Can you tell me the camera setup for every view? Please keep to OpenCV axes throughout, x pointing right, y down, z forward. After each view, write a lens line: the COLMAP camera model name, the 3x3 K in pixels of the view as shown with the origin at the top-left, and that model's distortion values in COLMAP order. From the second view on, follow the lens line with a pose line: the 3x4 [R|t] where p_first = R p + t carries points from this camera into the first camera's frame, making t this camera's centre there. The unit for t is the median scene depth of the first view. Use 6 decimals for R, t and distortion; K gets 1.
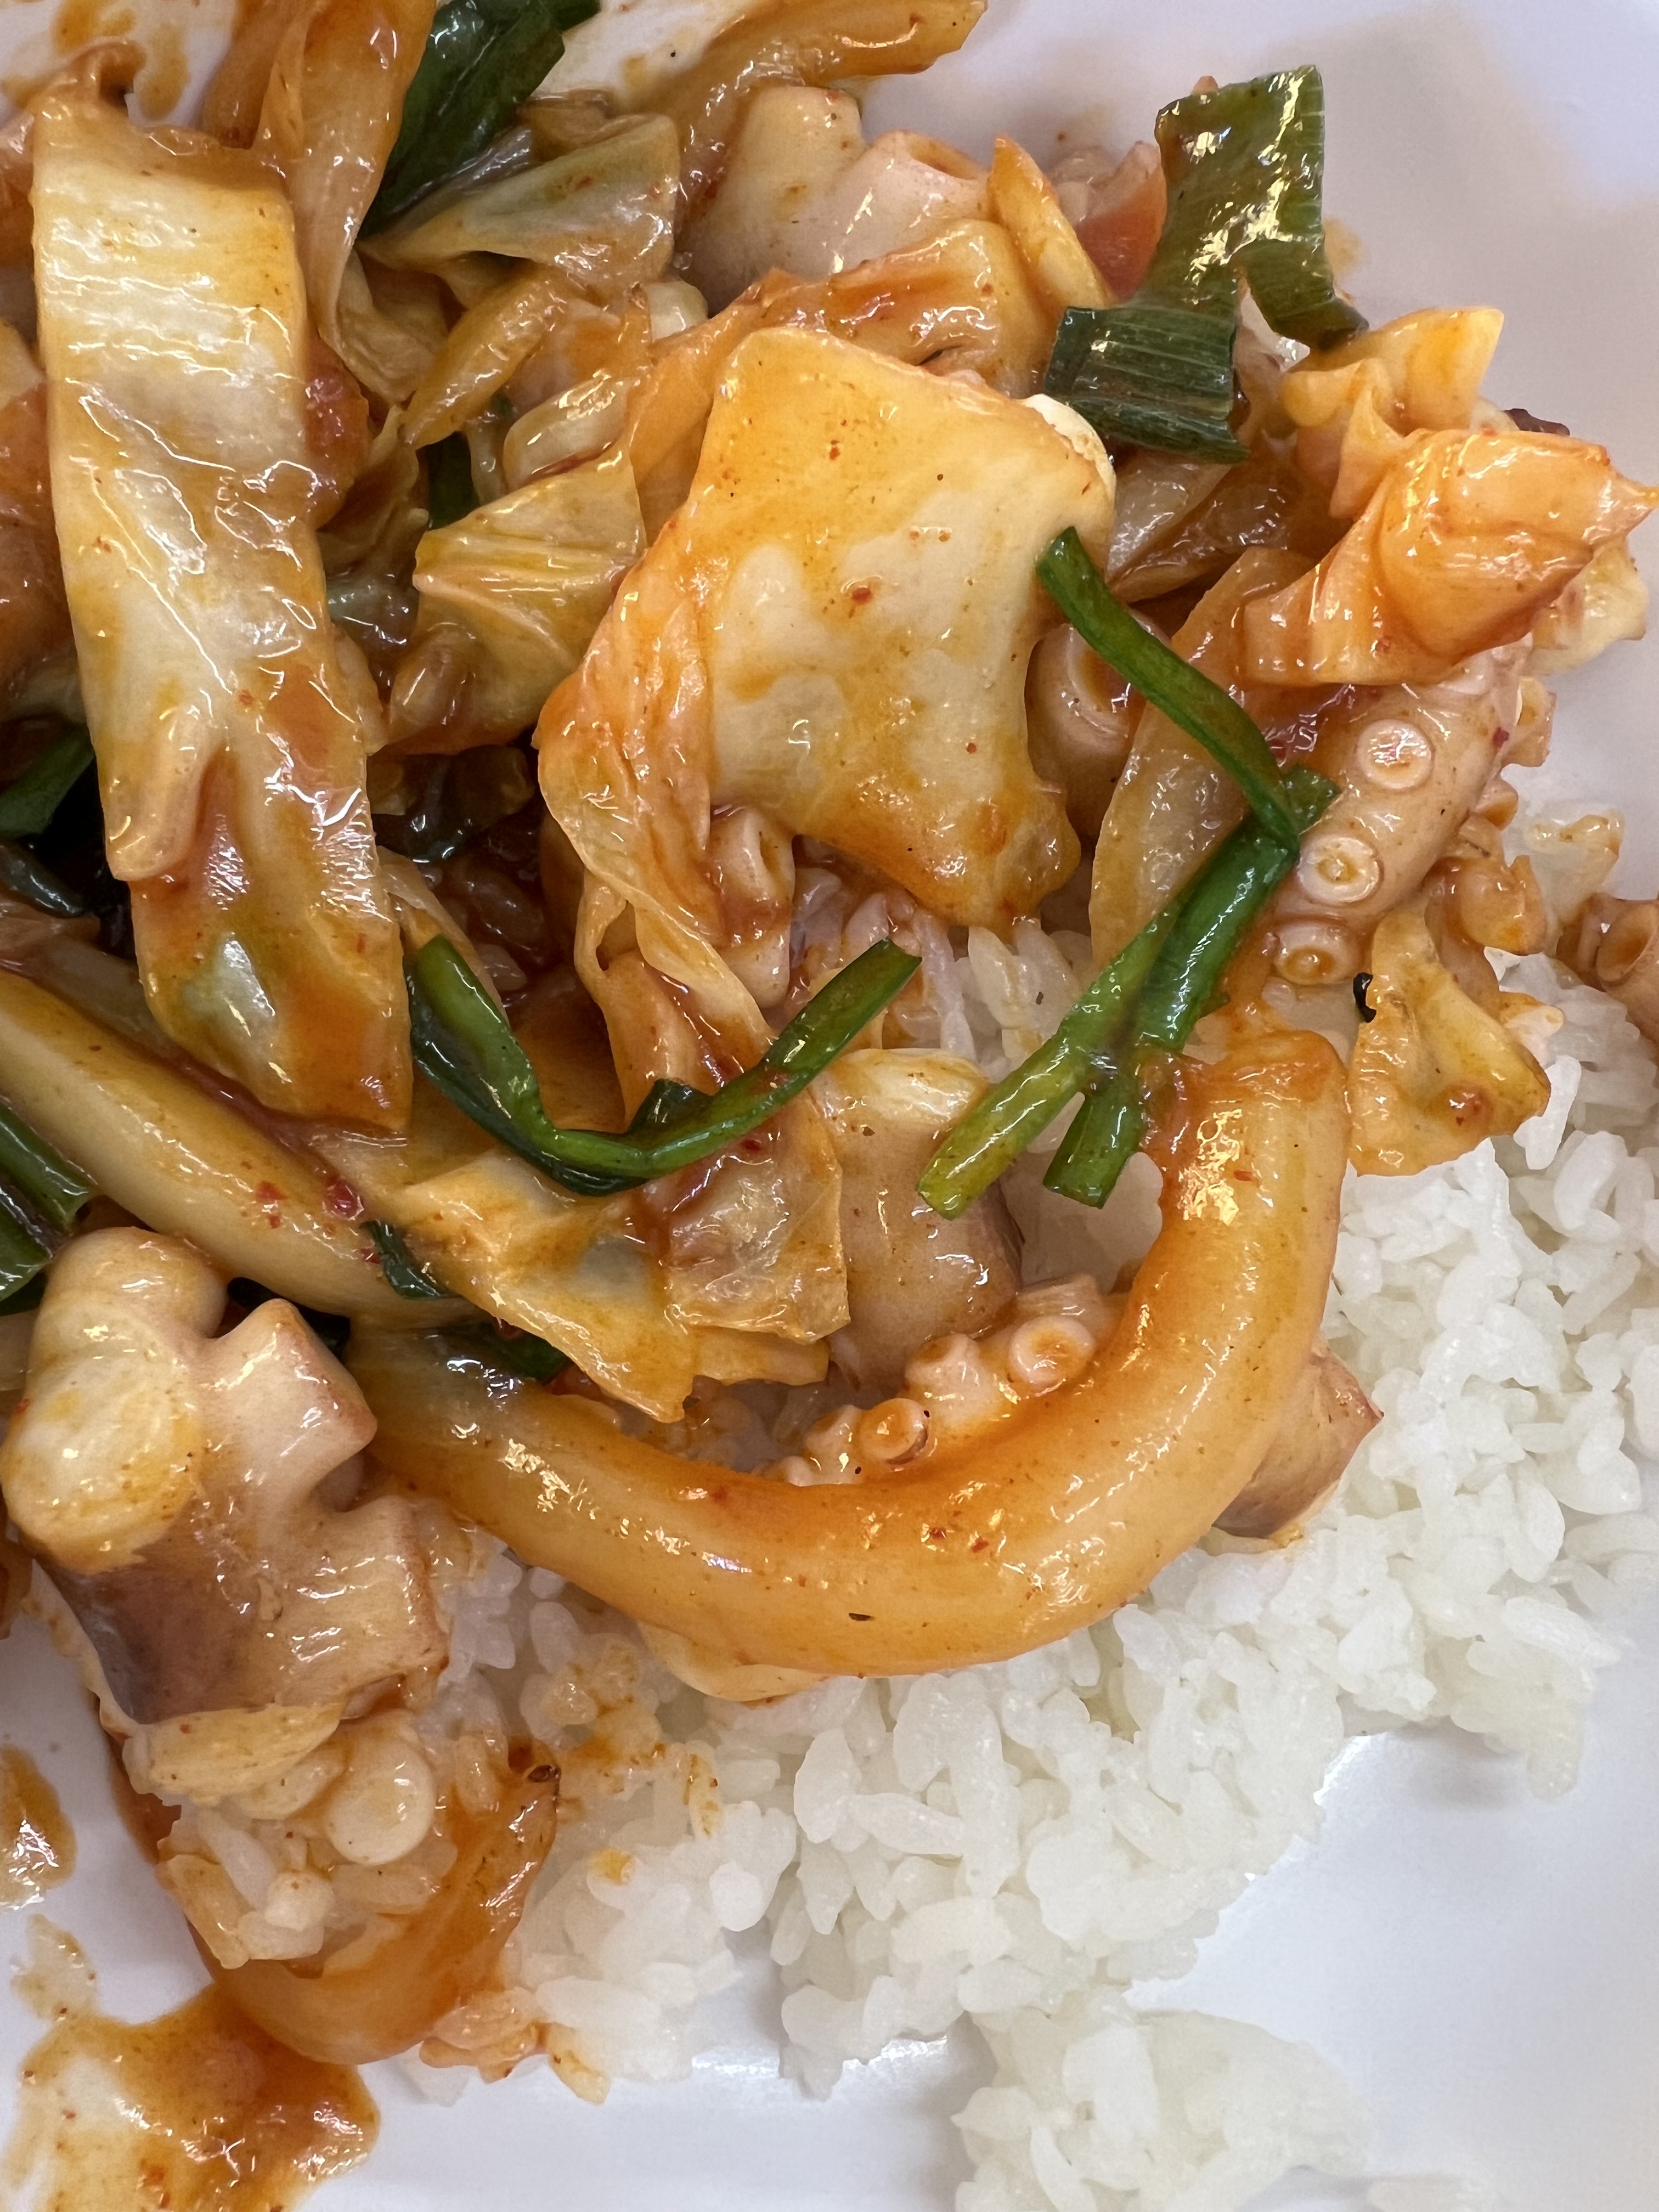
lens RADIAL K [[1658.2, 0, 828.7], [0, 1658.2, 1110.9], [0, 0, 1]] dist [0.006862, -0.017300]
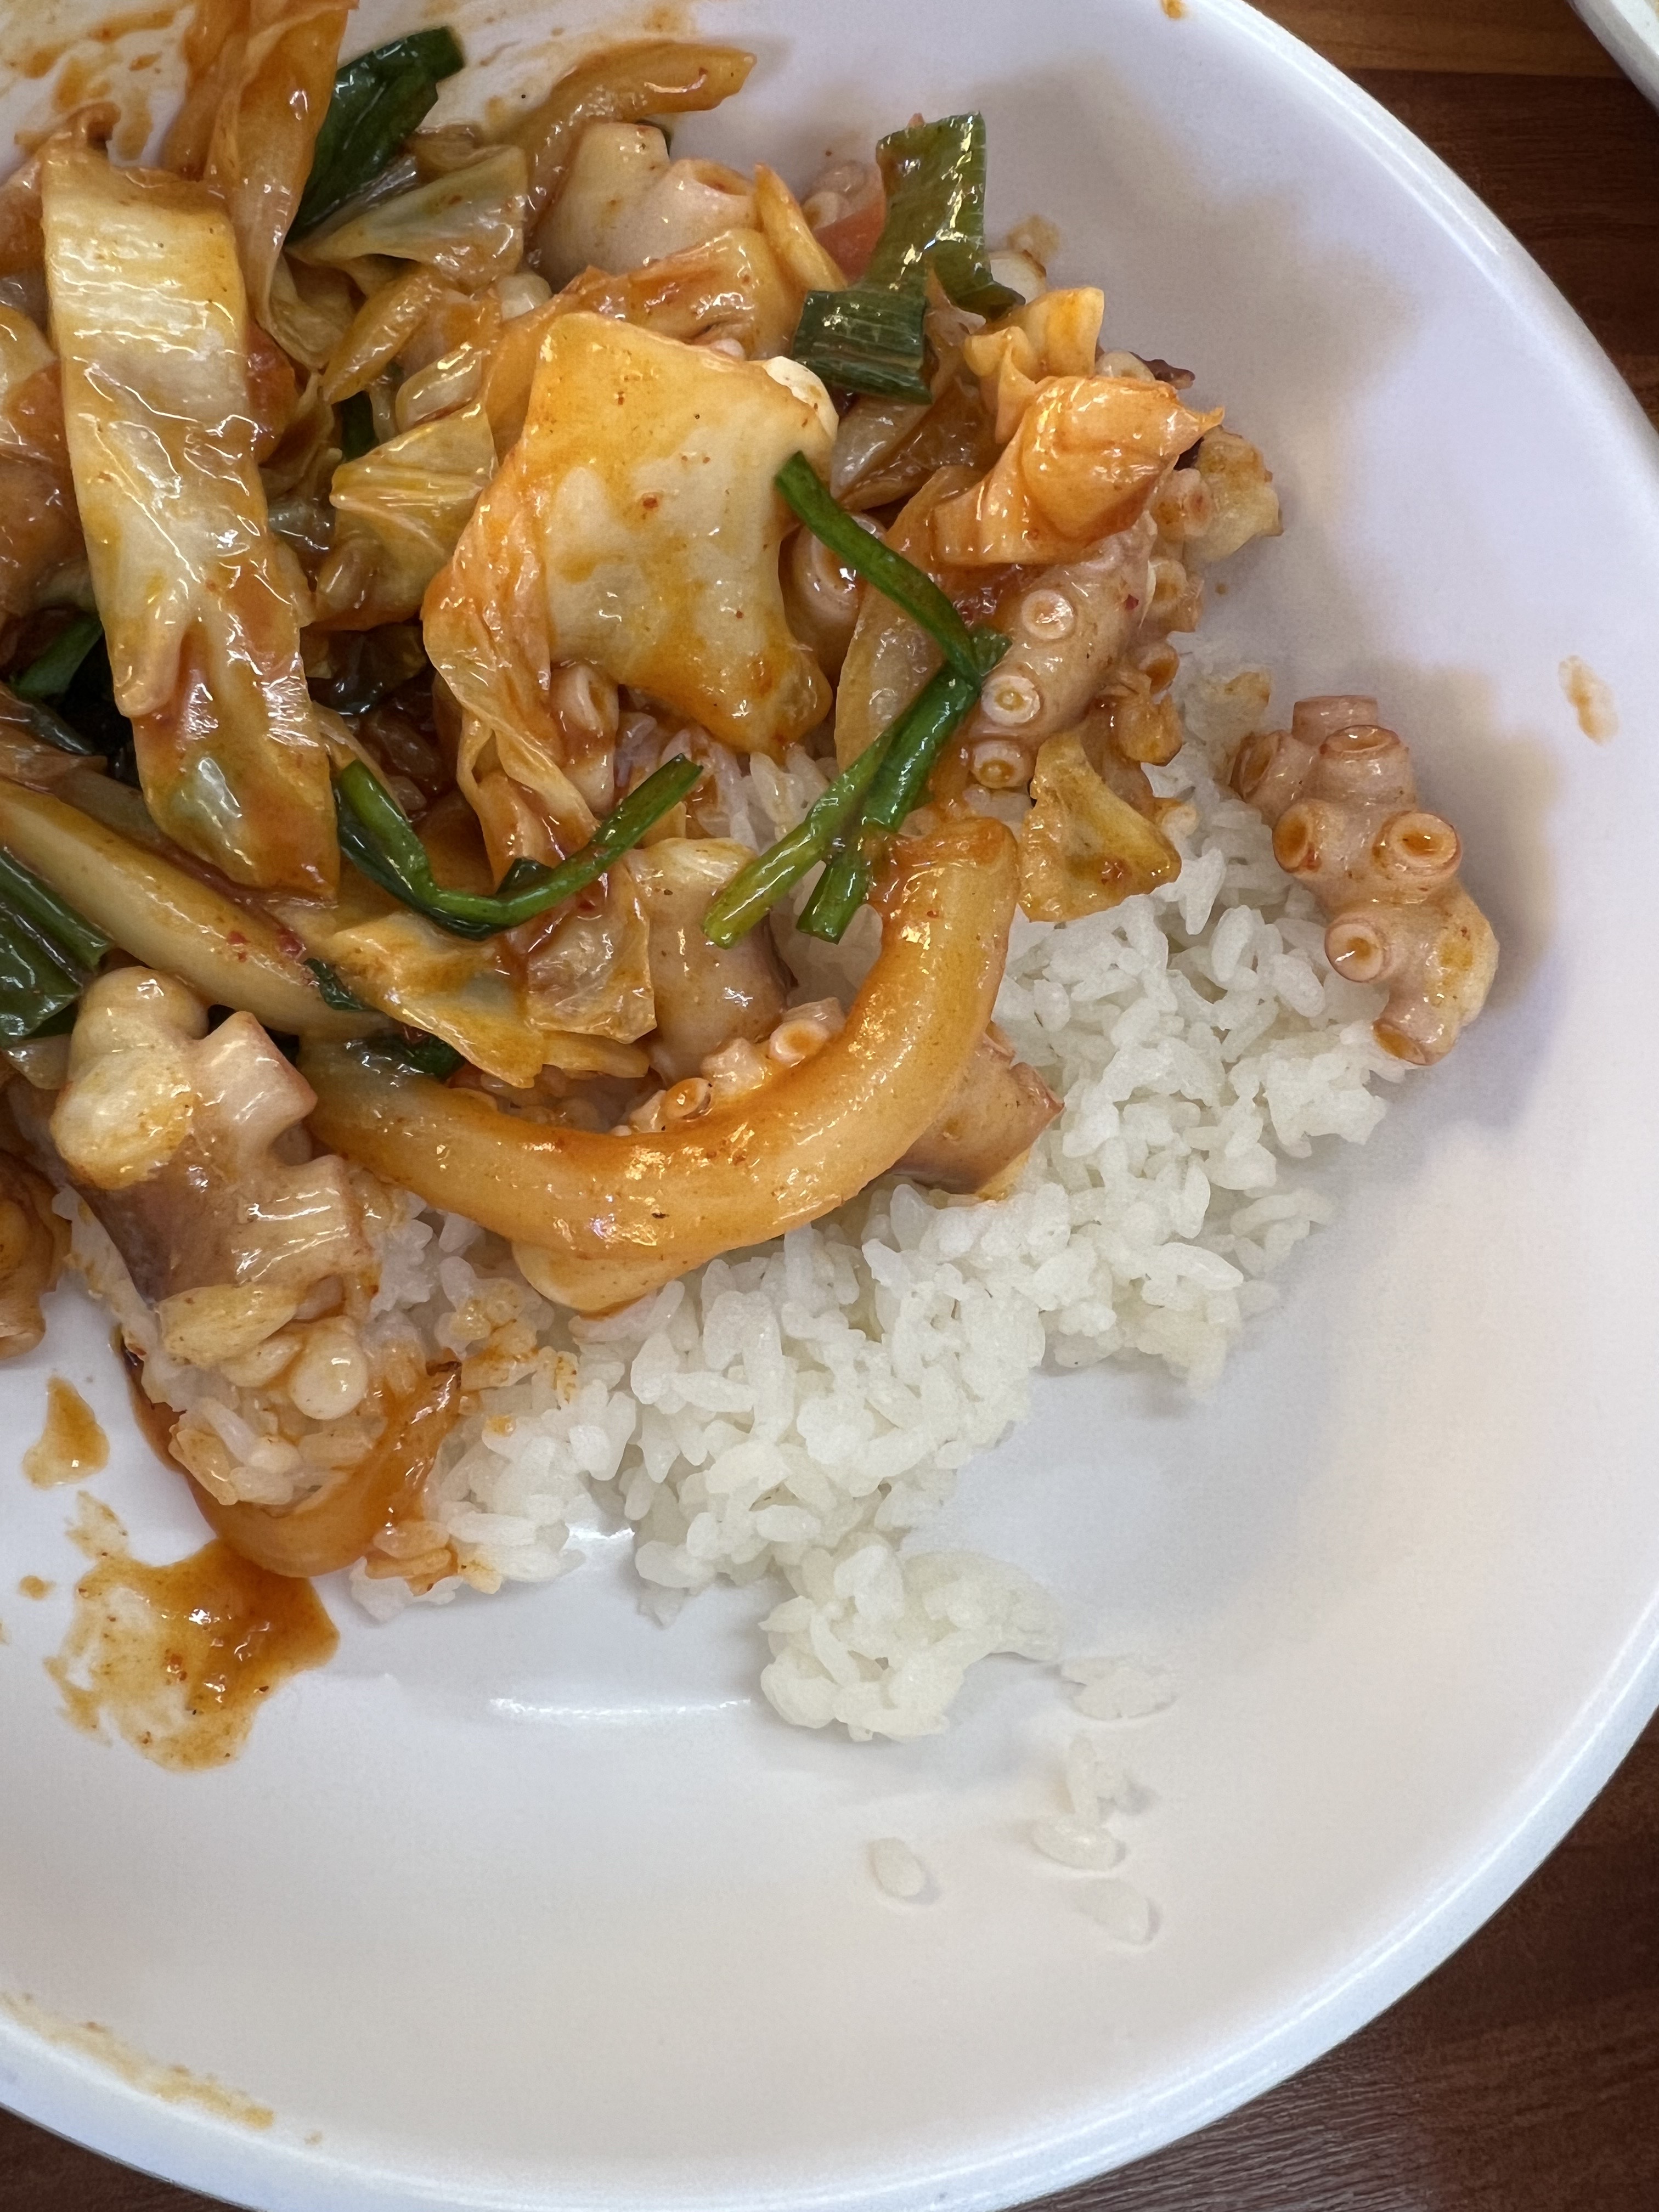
lens RADIAL K [[1658.2, 0, 832.1], [0, 1658.2, 1100.3], [0, 0, 1]] dist [0.006862, -0.017300]
pose [[0.999629, -0.023048, 0.014531, 0.132145], [0.022770, 0.999560, 0.019009, 0.158504], [-0.014963, -0.018671, 0.999714, -0.384306]]
